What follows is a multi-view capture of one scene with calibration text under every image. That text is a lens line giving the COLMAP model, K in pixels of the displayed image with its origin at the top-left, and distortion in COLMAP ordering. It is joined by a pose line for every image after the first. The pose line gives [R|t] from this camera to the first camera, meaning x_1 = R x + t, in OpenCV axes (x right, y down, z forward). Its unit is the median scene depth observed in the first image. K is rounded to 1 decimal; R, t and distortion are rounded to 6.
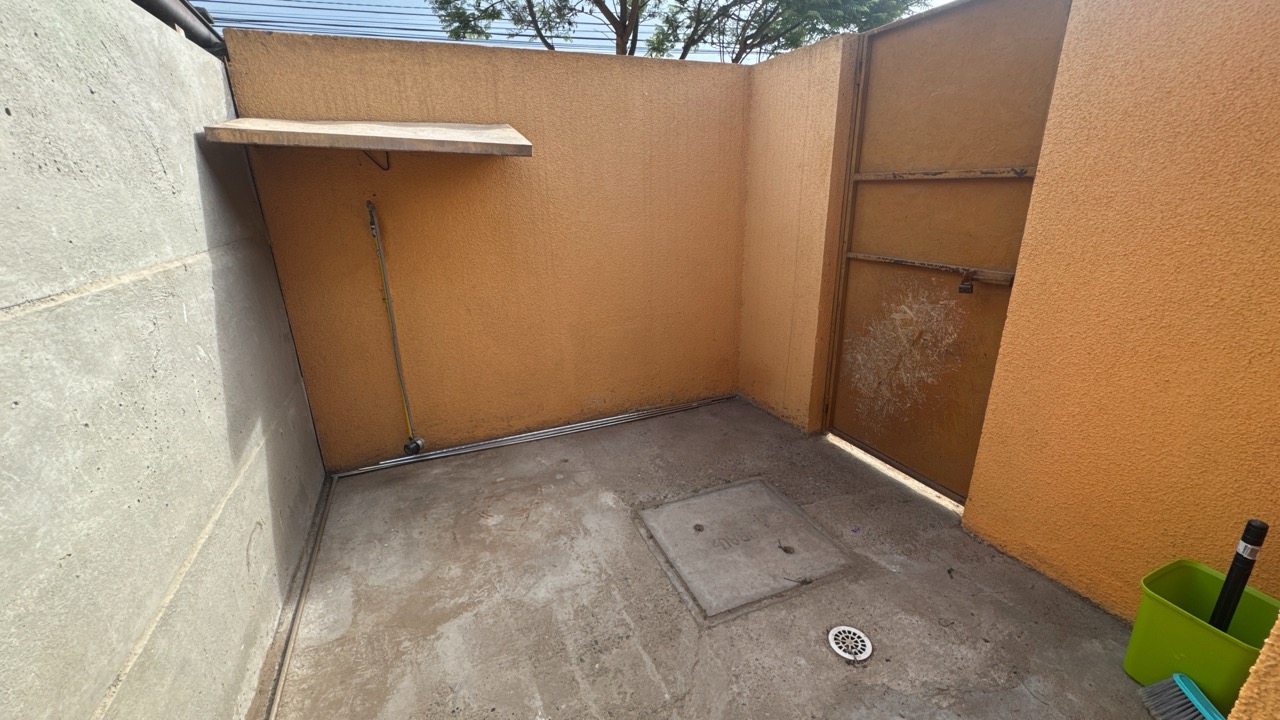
lens RADIAL K [[511.8, 0, 643.3], [0, 511.8, 352.8], [0, 0, 1]] dist [-0.003052, 0.001331]
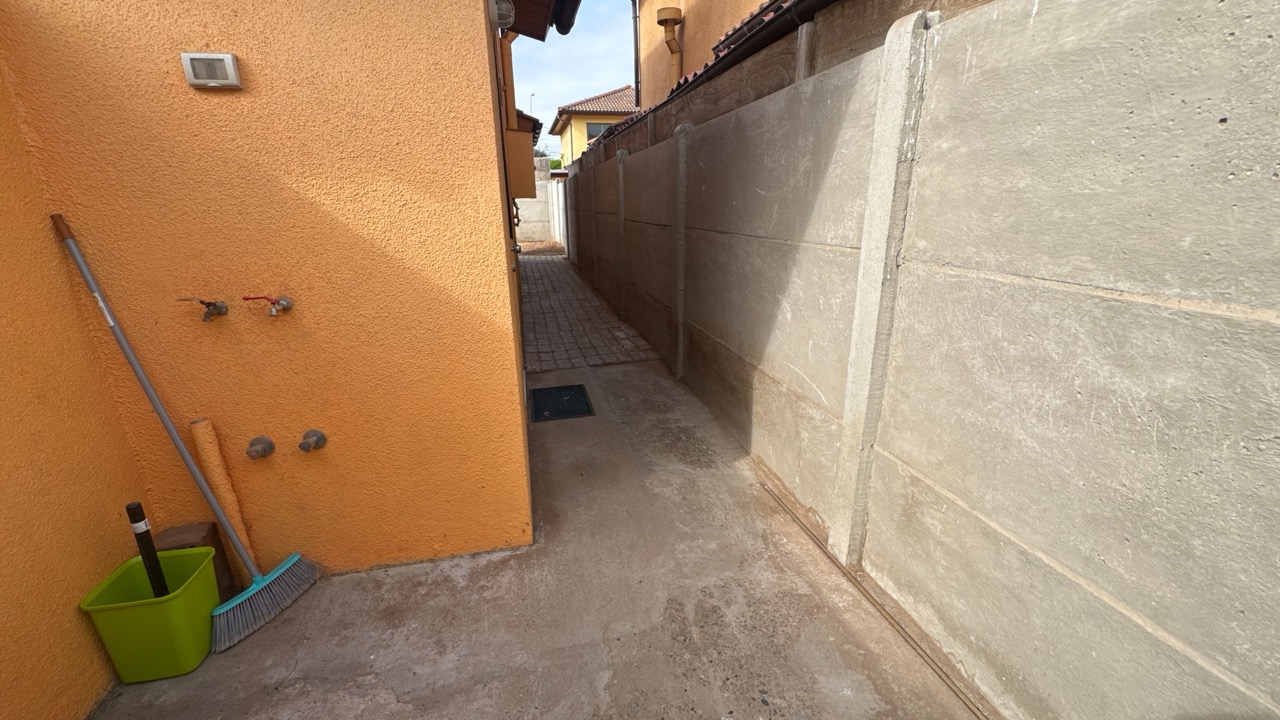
lens RADIAL K [[511.8, 0, 644.0], [0, 511.8, 362.6], [0, 0, 1]] dist [-0.003052, 0.001331]
pose [[-0.985285, -0.018209, 0.169947, -0.292121], [0.083760, 0.815292, 0.572961, -0.744536], [-0.148990, 0.578764, -0.801769, 2.212680]]
